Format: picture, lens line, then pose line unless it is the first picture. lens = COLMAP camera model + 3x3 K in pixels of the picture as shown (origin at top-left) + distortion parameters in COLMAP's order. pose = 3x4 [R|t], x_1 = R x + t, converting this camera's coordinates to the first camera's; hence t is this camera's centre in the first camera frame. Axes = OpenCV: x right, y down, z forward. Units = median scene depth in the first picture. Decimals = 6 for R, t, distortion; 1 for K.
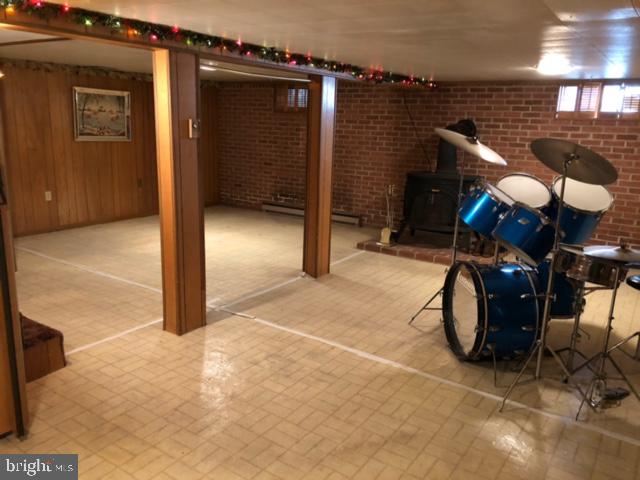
lens RADIAL K [[523.2, 0, 320.0], [0, 523.2, 241.0], [0, 0, 1]] dist [0.027749, -0.014147]
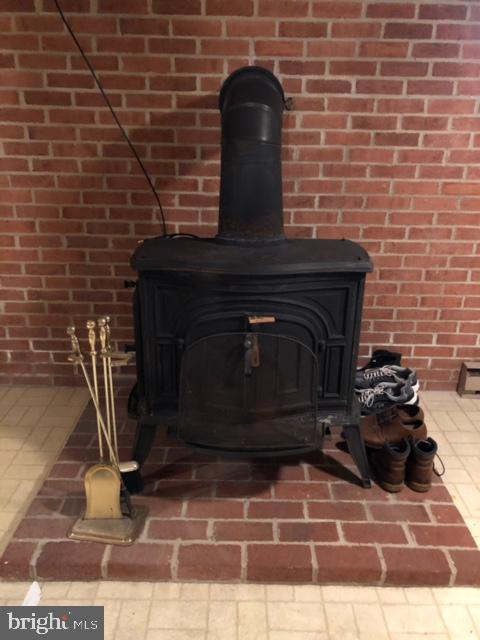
lens RADIAL K [[523.2, 0, 241.9], [0, 523.2, 318.2], [0, 0, 1]] dist [0.027749, -0.014147]
pose [[0.834463, -0.219085, 0.505641, 0.064587], [0.133472, 0.970605, 0.200276, -0.144259], [-0.534655, -0.099634, 0.839176, 0.711744]]
